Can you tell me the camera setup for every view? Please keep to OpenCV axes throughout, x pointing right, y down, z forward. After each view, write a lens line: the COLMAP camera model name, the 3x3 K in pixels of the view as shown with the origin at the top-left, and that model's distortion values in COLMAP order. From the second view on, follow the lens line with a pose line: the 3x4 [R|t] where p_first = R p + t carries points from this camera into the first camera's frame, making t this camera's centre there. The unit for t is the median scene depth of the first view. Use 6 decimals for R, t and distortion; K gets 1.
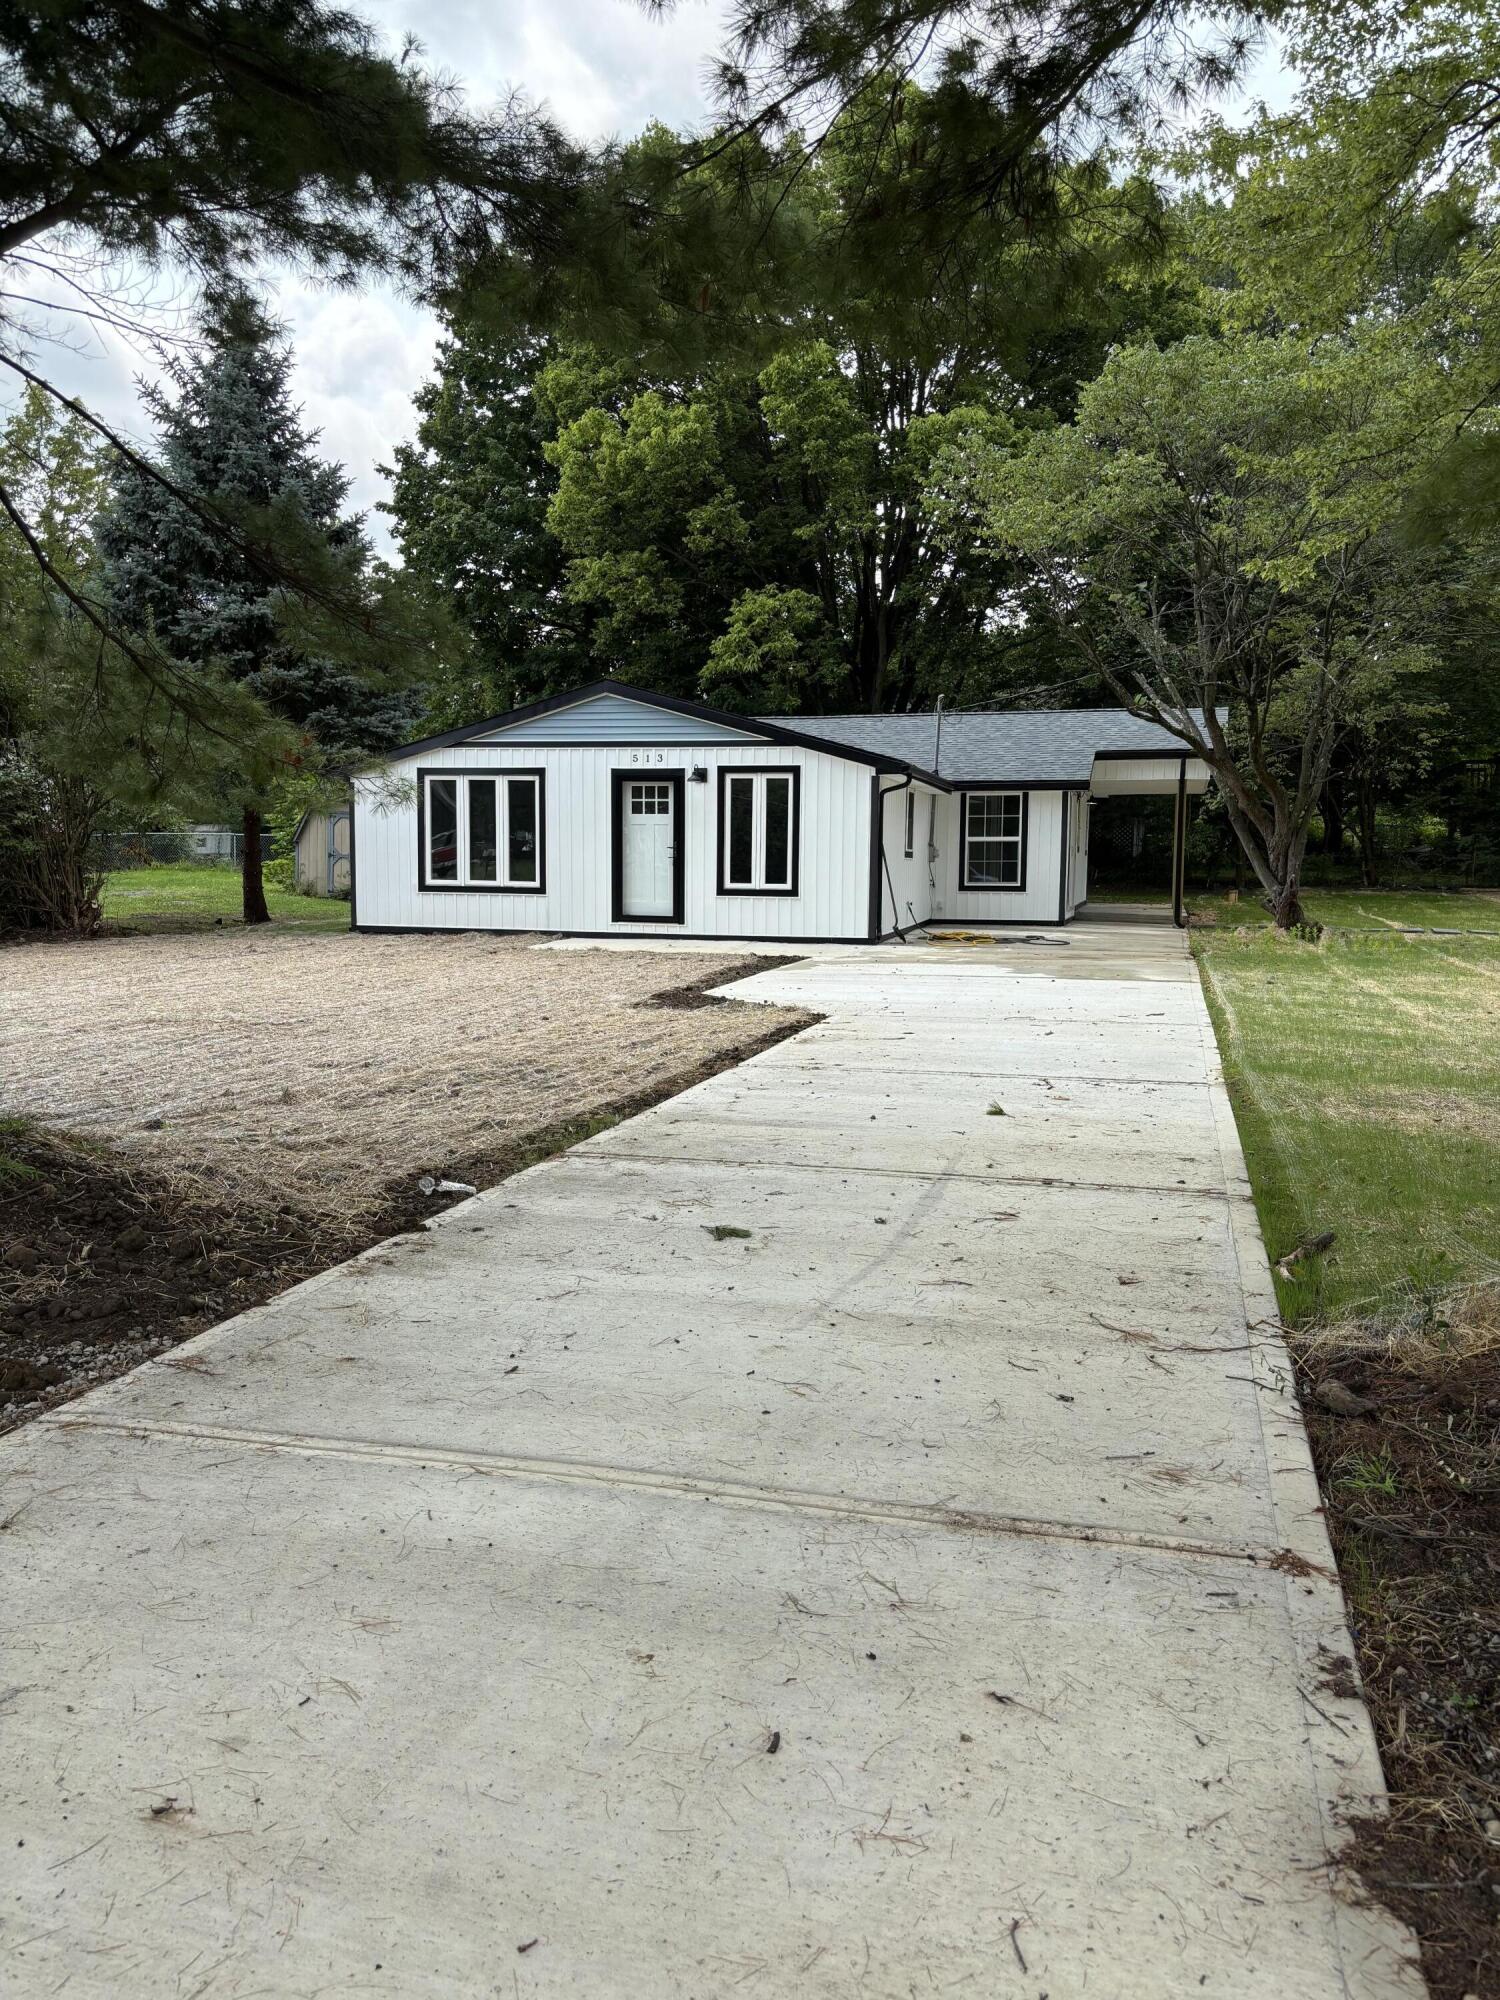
lens RADIAL K [[1511.6, 0, 758.4], [0, 1511.6, 999.6], [0, 0, 1]] dist [0.042684, -0.041585]
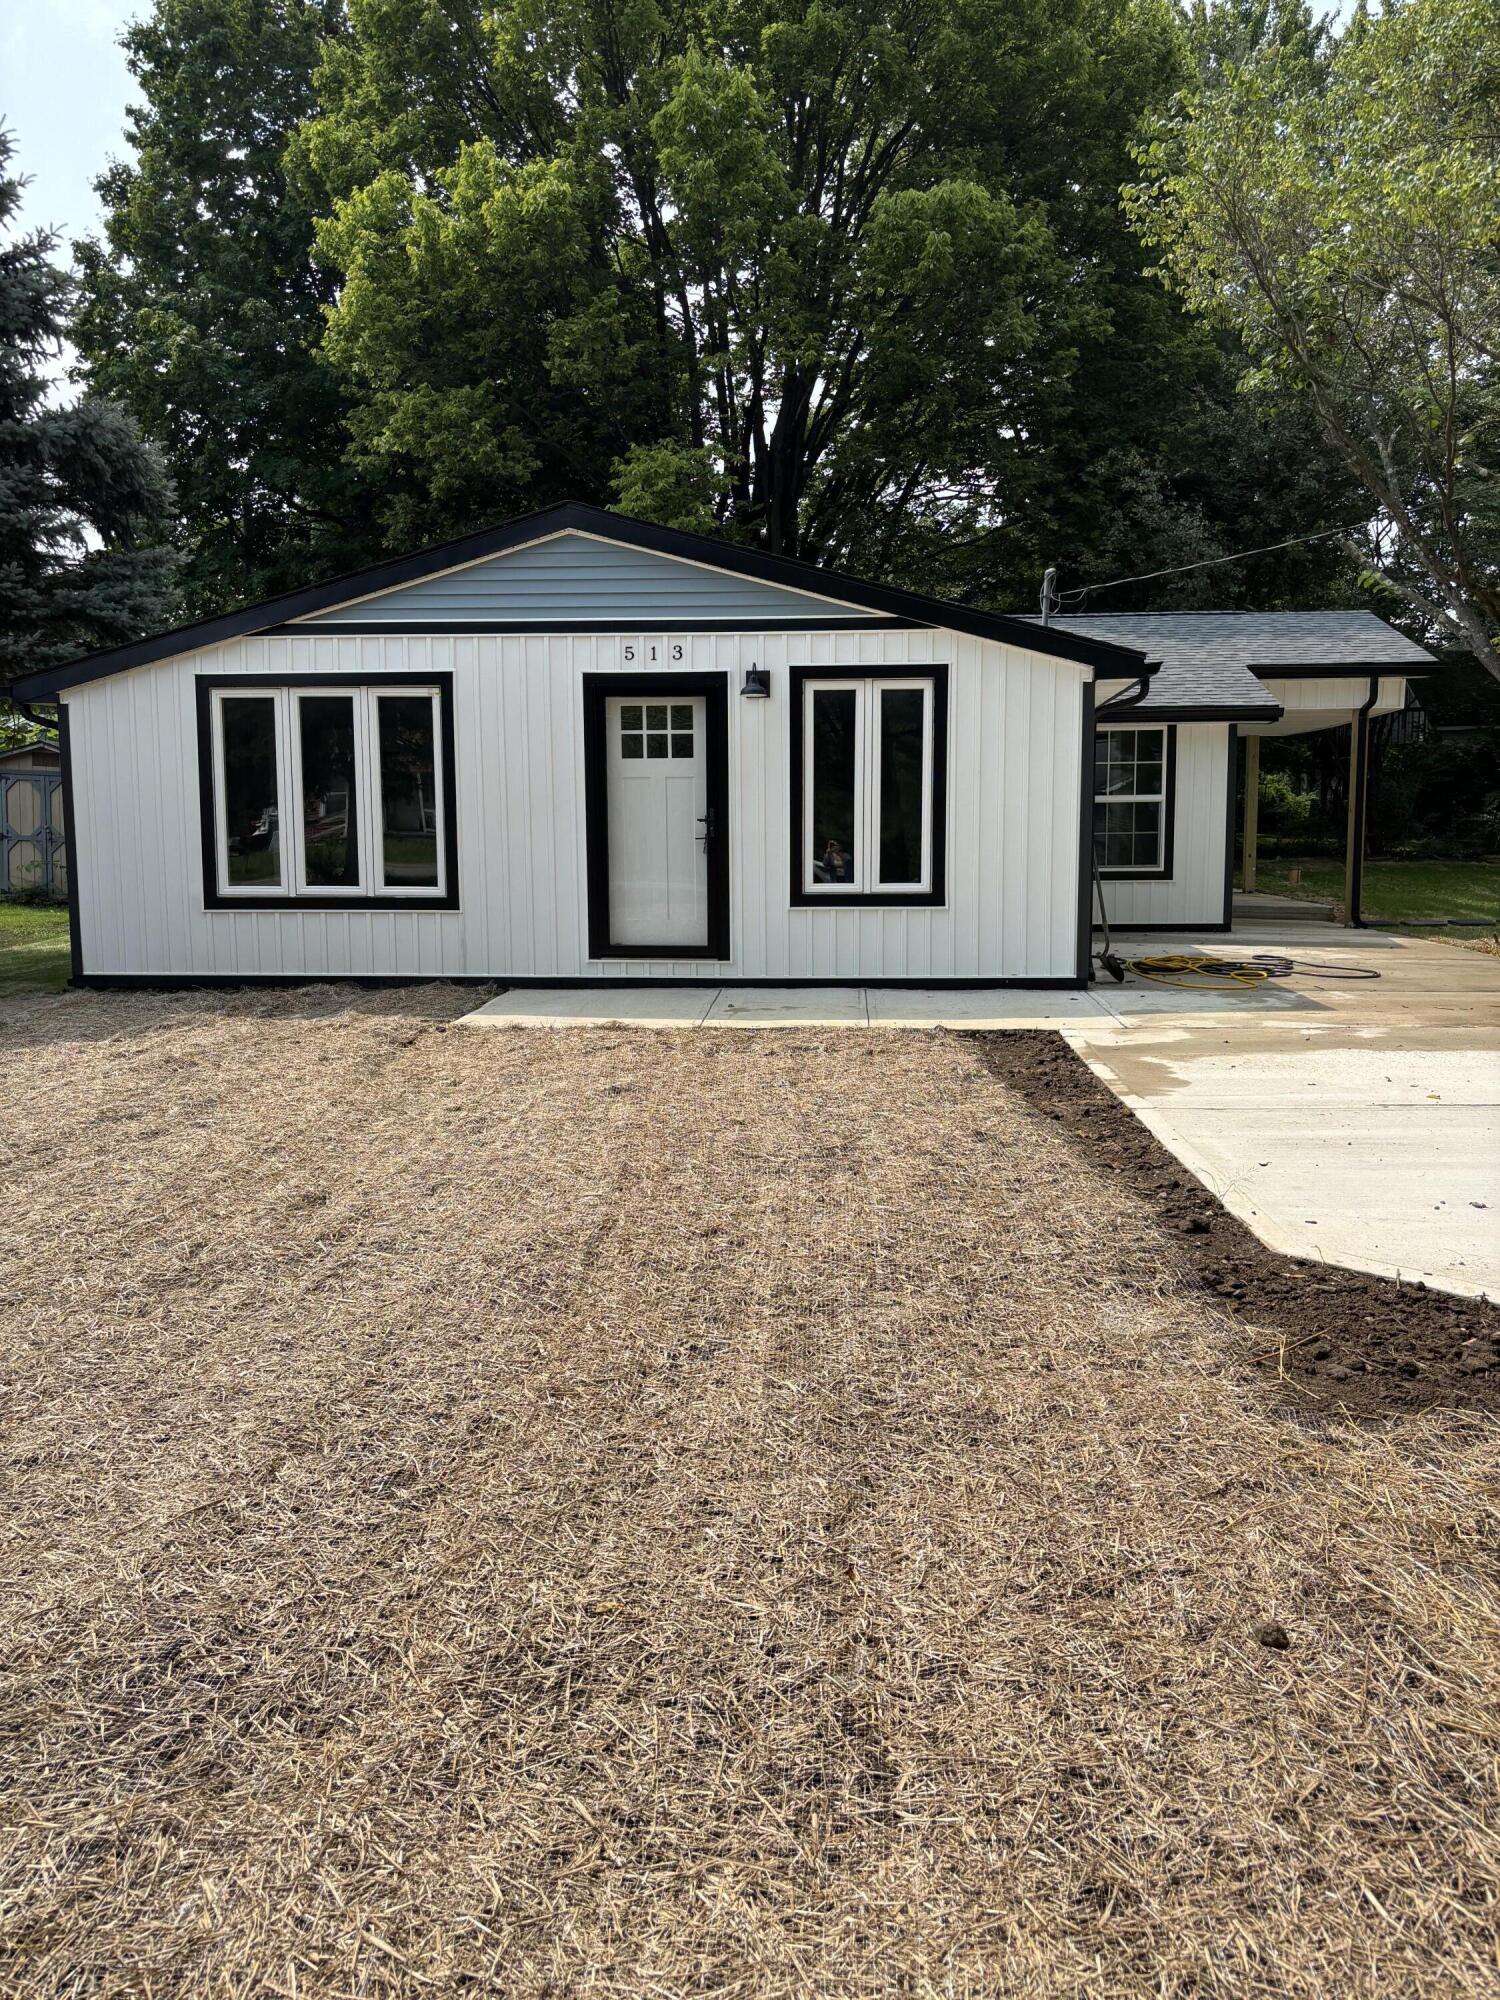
lens RADIAL K [[1511.6, 0, 741.2], [0, 1511.6, 1003.7], [0, 0, 1]] dist [0.042684, -0.041585]
pose [[0.982214, -0.036887, 0.184105, -0.142396], [0.032862, 0.999151, 0.024867, -0.046325], [-0.184866, -0.018375, 0.982592, 0.451477]]
